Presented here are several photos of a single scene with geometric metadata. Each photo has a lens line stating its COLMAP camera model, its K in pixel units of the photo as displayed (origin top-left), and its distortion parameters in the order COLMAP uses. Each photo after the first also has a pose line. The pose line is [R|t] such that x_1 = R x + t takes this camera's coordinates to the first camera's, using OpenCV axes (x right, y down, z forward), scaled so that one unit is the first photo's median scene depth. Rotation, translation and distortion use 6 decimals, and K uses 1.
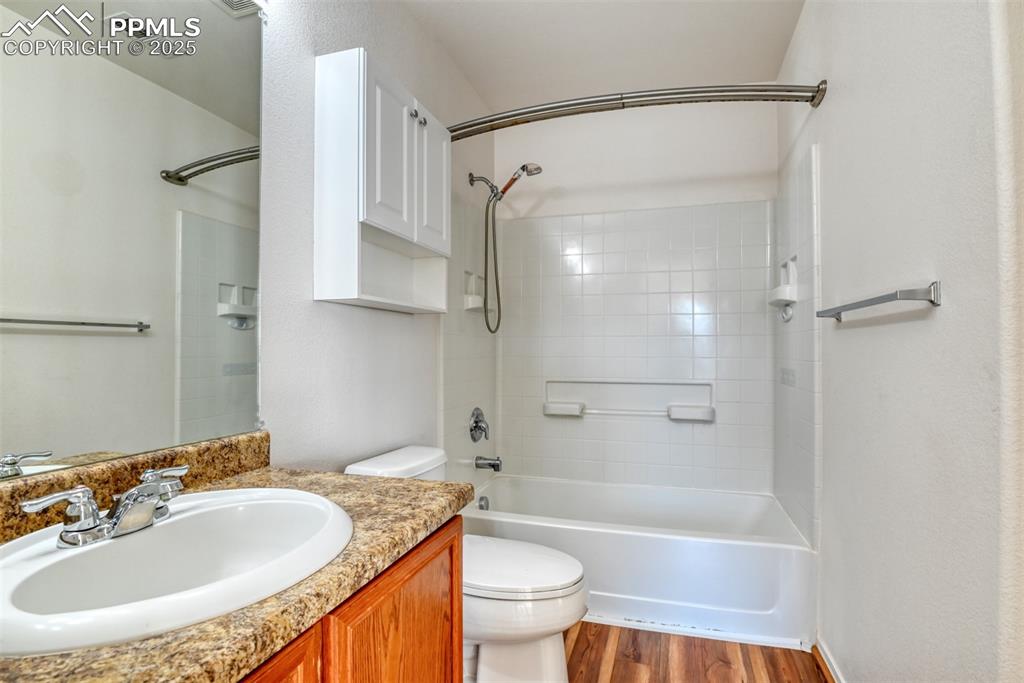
lens RADIAL K [[502.1, 0, 516.9], [0, 502.1, 344.7], [0, 0, 1]] dist [-0.023548, -0.004179]
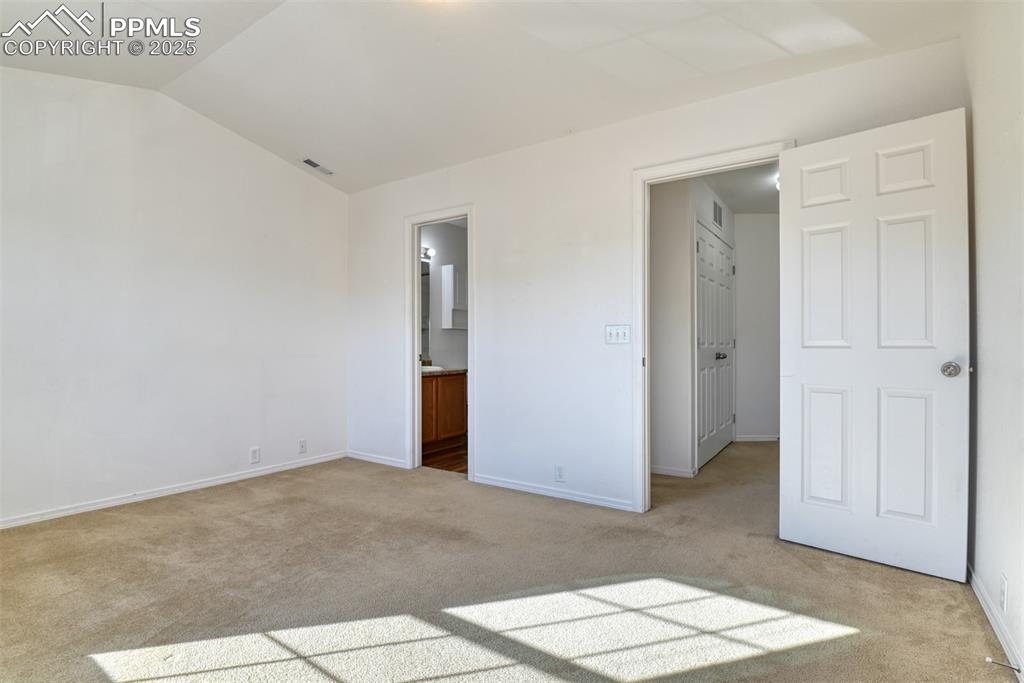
lens RADIAL K [[502.1, 0, 516.9], [0, 502.1, 344.7], [0, 0, 1]] dist [-0.023548, -0.004179]
pose [[0.956017, 0.001640, -0.293306, 1.366762], [0.000561, 0.999972, 0.007418, 0.007014], [0.293310, -0.007256, 0.955990, -2.702068]]
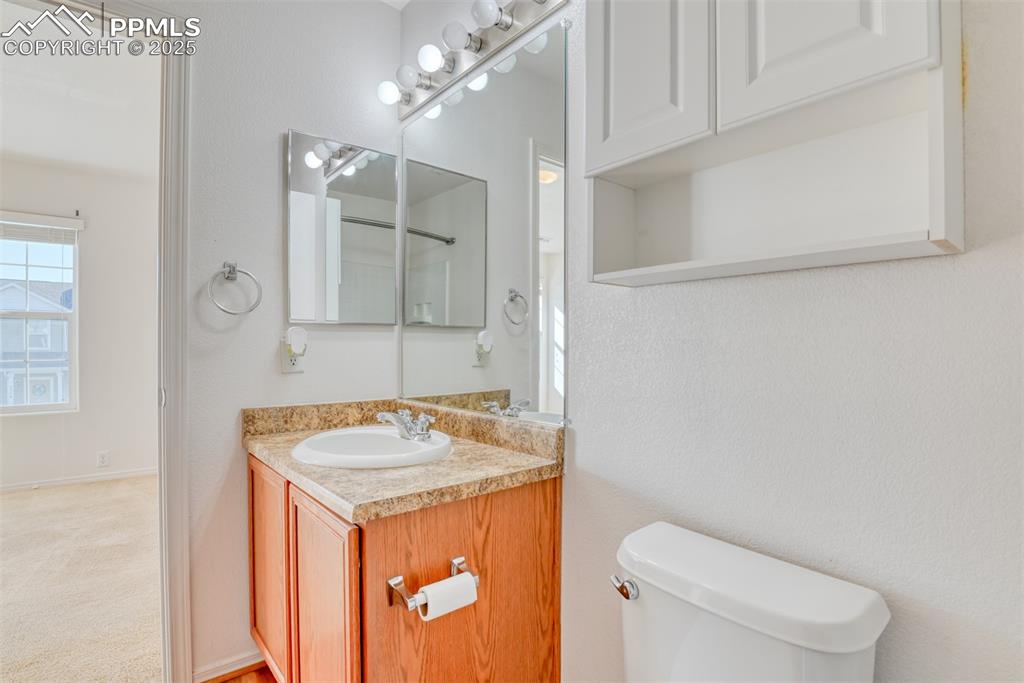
lens RADIAL K [[499.1, 0, 503.3], [0, 499.1, 347.9], [0, 0, 1]] dist [-0.026229, -0.001636]
pose [[-0.550964, 0.006505, -0.834504, 0.379011], [0.008139, 0.999964, 0.002422, 0.003211], [0.834490, -0.005458, -0.550997, 1.320023]]
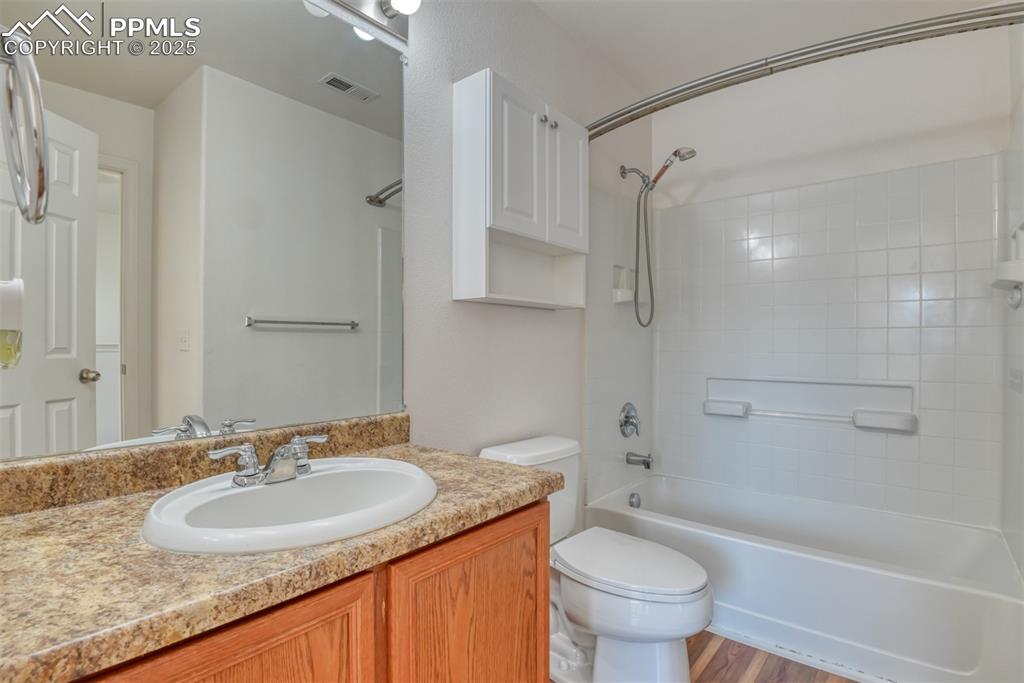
lens RADIAL K [[503.6, 0, 517.8], [0, 503.6, 341.7], [0, 0, 1]] dist [-0.024979, -0.002348]
pose [[0.923090, 0.000427, -0.384583, 0.174815], [0.001766, 0.999984, 0.005349, -0.000493], [0.384579, -0.005617, 0.923075, 0.004294]]
